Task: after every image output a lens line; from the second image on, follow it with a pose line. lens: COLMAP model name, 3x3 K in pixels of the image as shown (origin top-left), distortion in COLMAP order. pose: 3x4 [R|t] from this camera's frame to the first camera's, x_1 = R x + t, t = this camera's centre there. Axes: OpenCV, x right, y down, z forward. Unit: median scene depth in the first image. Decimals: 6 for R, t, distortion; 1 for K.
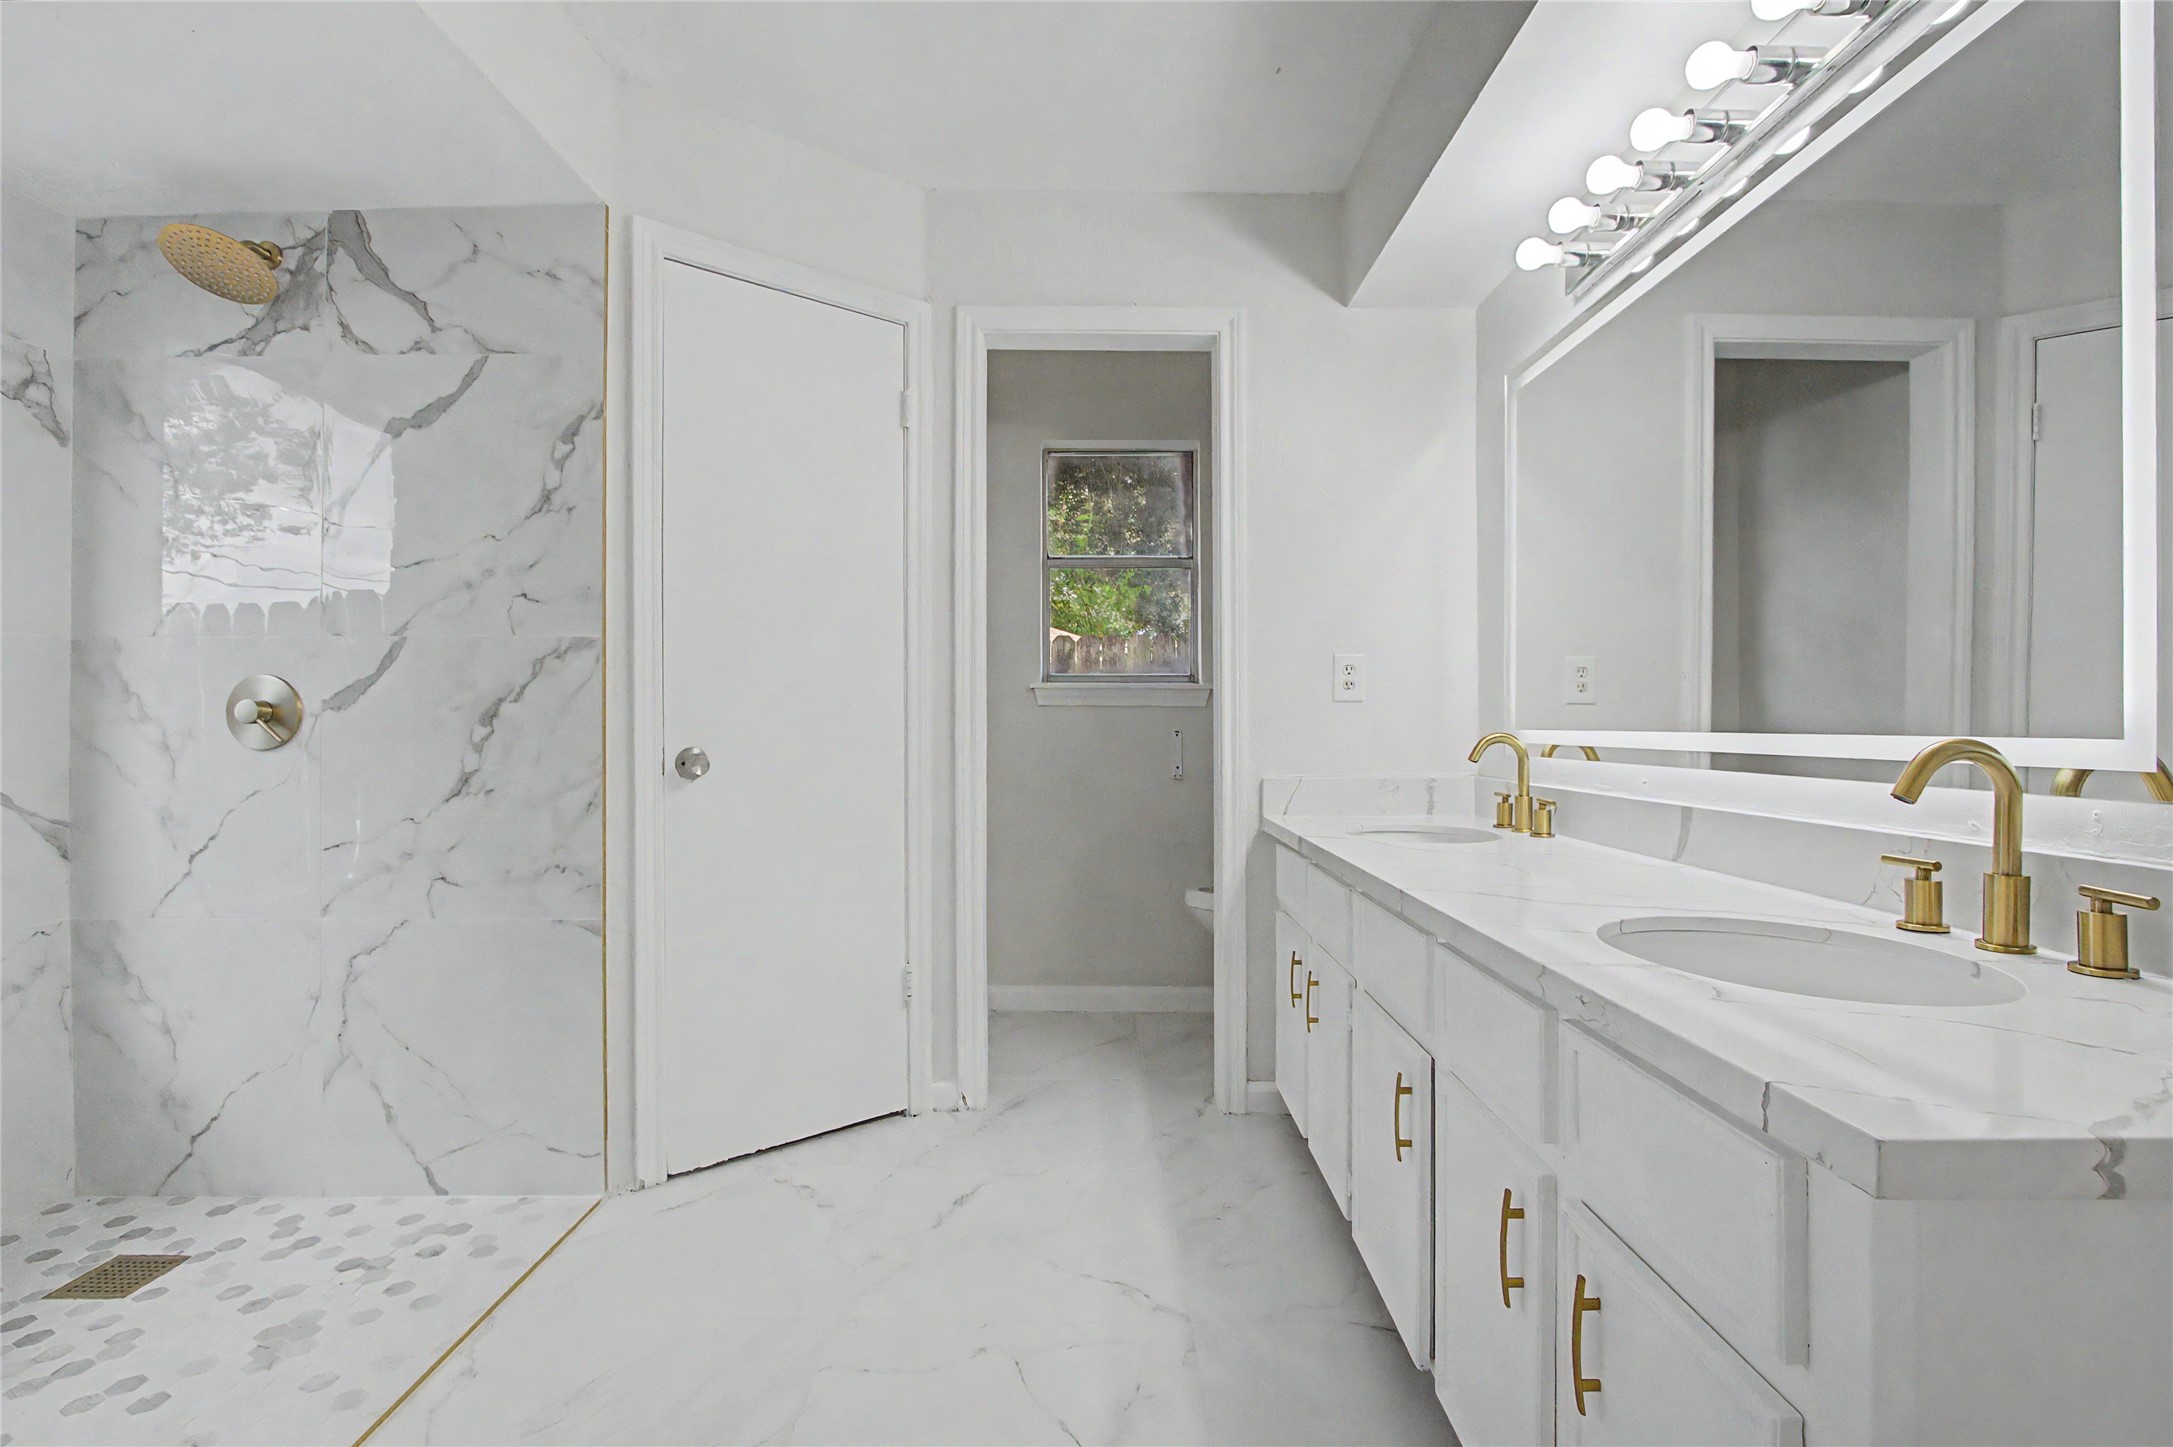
lens RADIAL K [[1003.2, 0, 1091.6], [0, 1003.2, 724.0], [0, 0, 1]] dist [-0.016445, 0.000288]
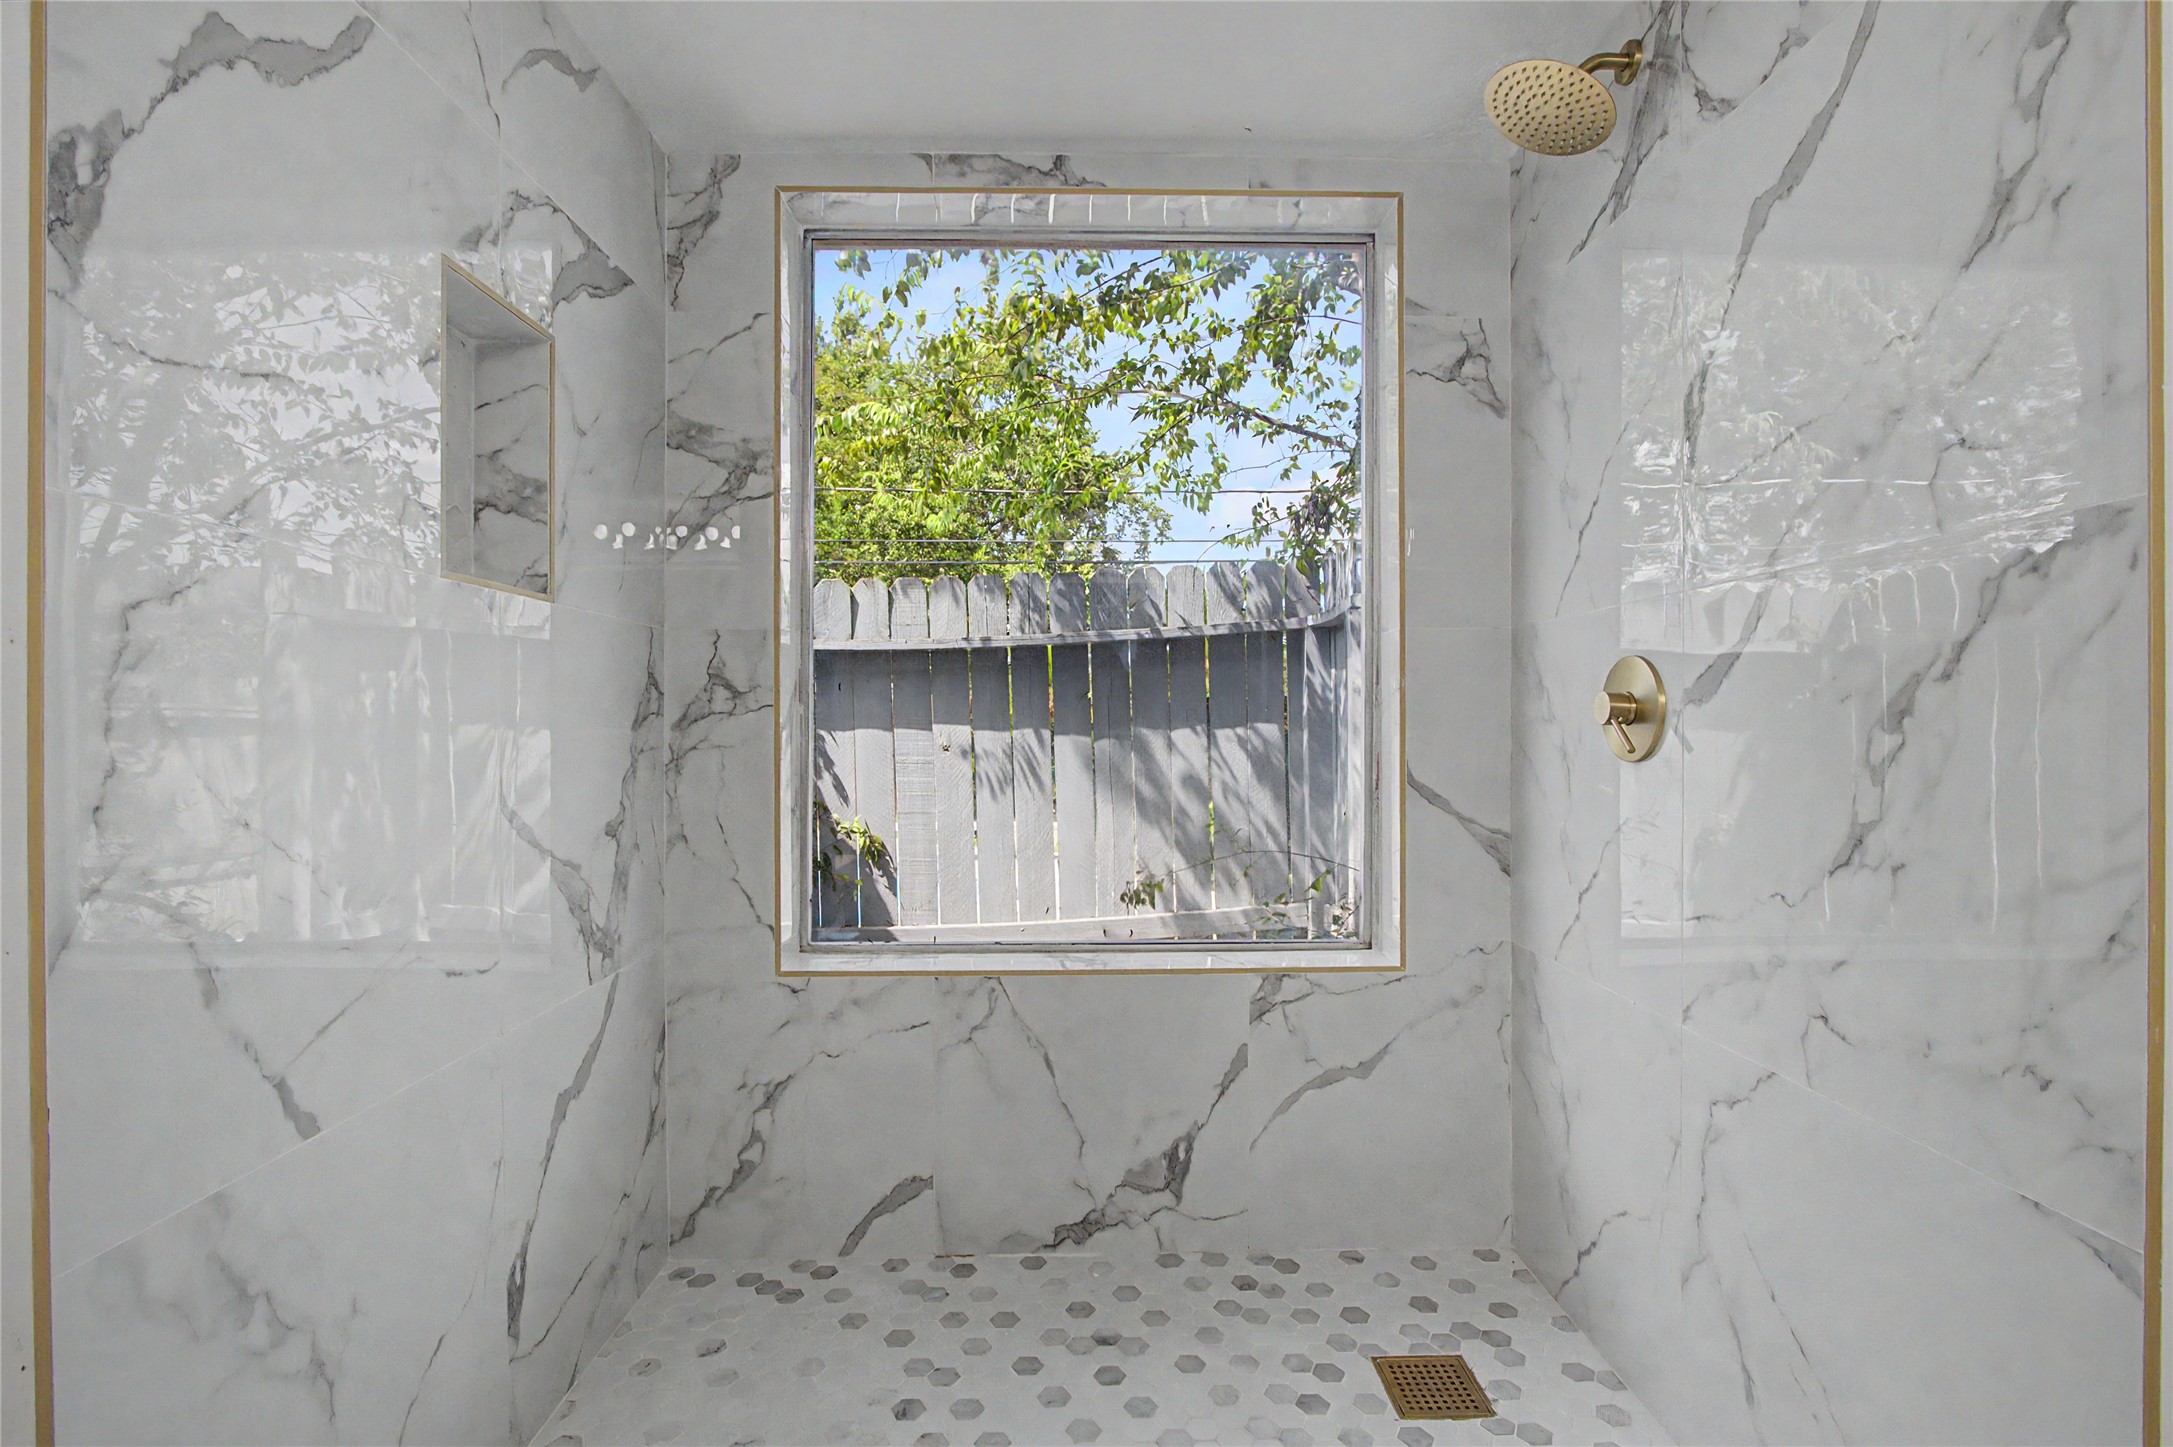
lens RADIAL K [[1003.2, 0, 1091.6], [0, 1003.2, 724.0], [0, 0, 1]] dist [-0.016445, 0.000288]
pose [[0.011668, 0.004161, -0.999923, -0.128343], [0.001580, 0.999990, 0.004180, -0.004818], [0.999931, -0.001629, 0.011661, 0.606110]]
